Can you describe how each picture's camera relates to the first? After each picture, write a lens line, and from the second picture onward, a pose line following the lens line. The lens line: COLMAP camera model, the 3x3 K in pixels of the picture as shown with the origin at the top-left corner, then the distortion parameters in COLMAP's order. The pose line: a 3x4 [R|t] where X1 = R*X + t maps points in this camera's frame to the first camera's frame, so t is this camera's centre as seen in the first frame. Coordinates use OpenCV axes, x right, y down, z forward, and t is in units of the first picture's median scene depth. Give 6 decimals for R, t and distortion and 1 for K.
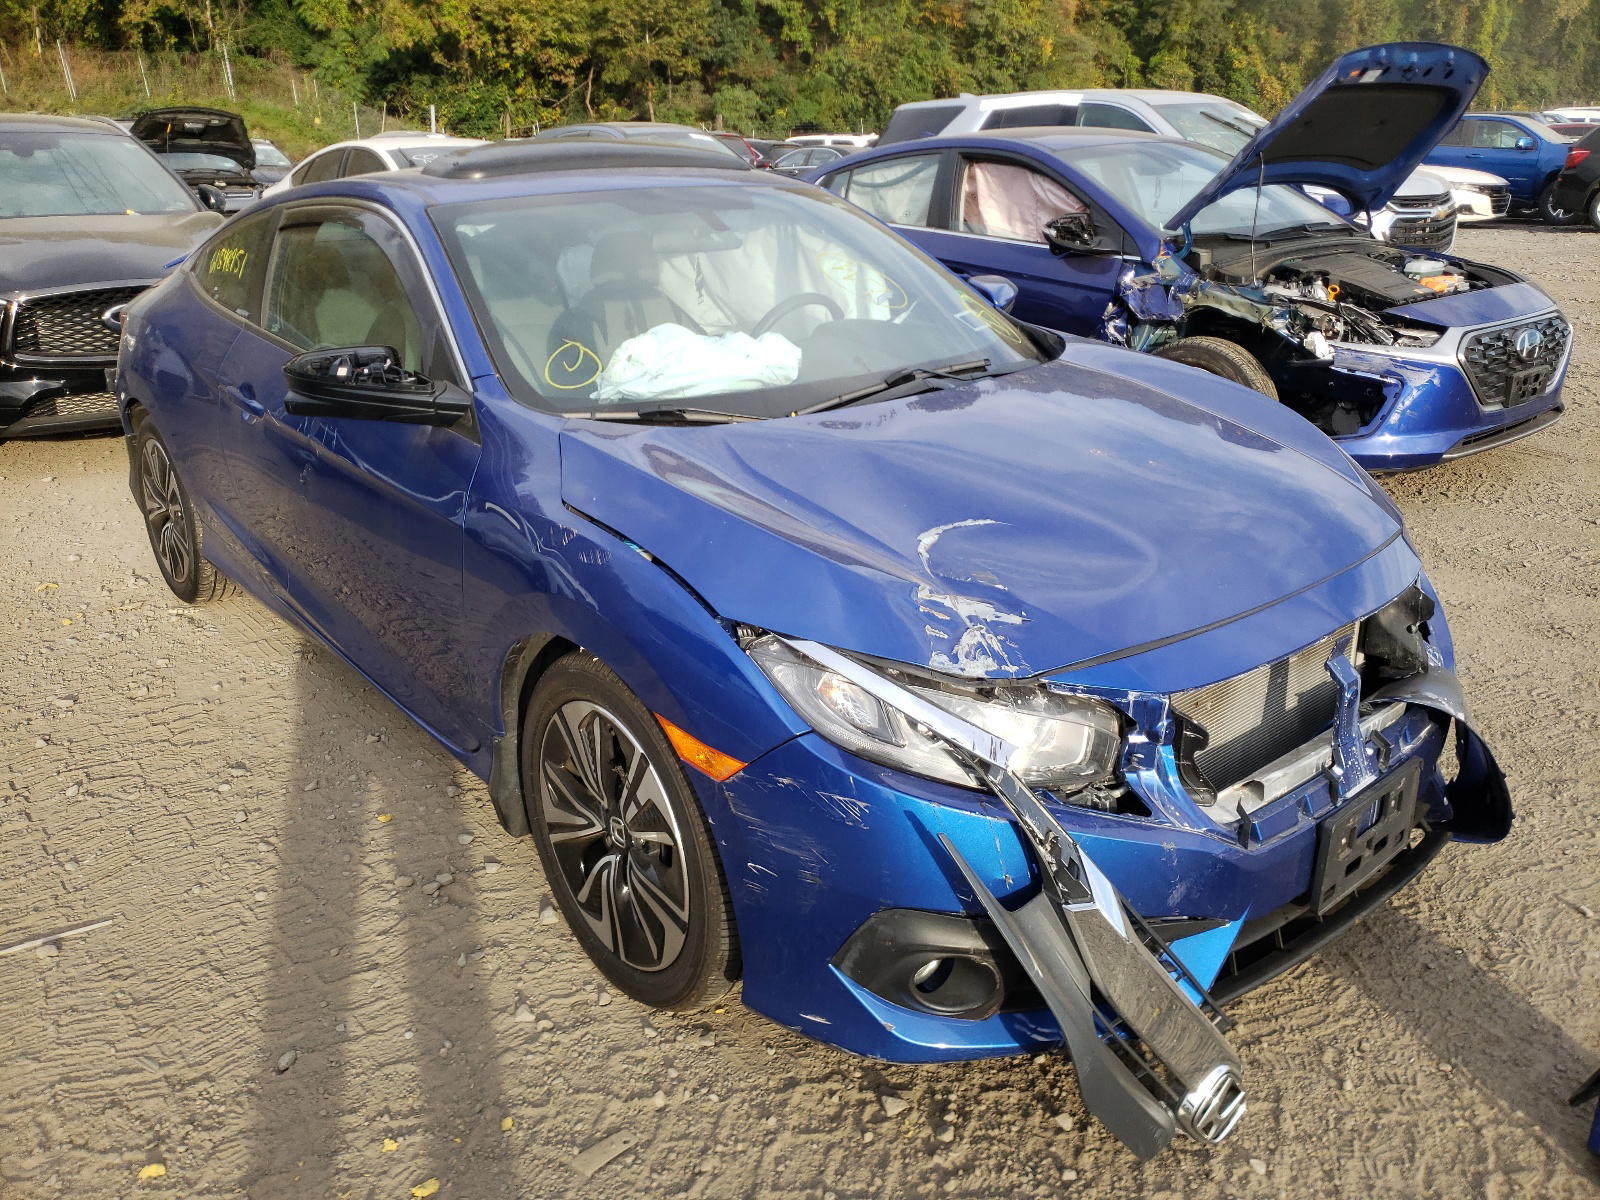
lens RADIAL K [[1262.9, 0, 800.0], [0, 1262.9, 600.0], [0, 0, 1]] dist [-0.004828, 0.043487]
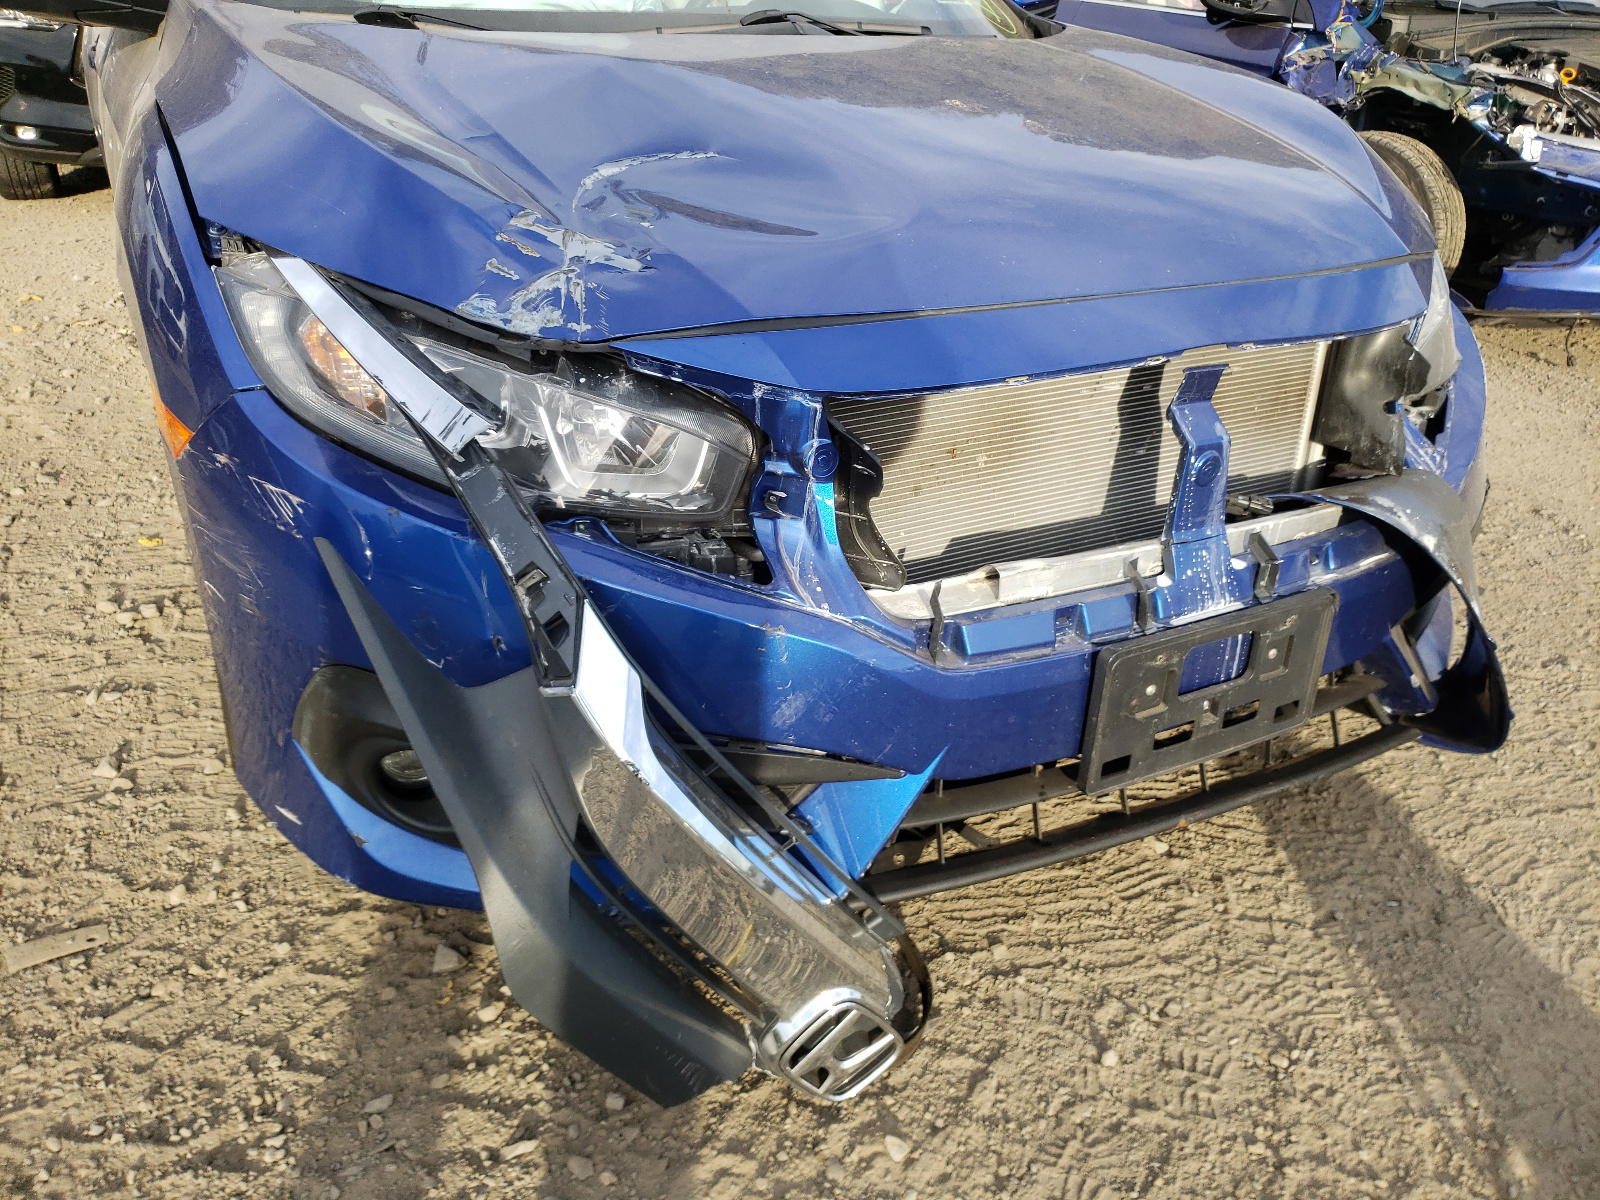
lens RADIAL K [[1239.0, 0, 800.0], [0, 1239.0, 600.0], [0, 0, 1]] dist [-0.012973, 0.029605]
pose [[0.973587, 0.132414, -0.185998, 0.335406], [-0.114269, 0.987870, 0.105143, 0.091942], [0.197664, -0.081112, 0.976908, 0.334179]]
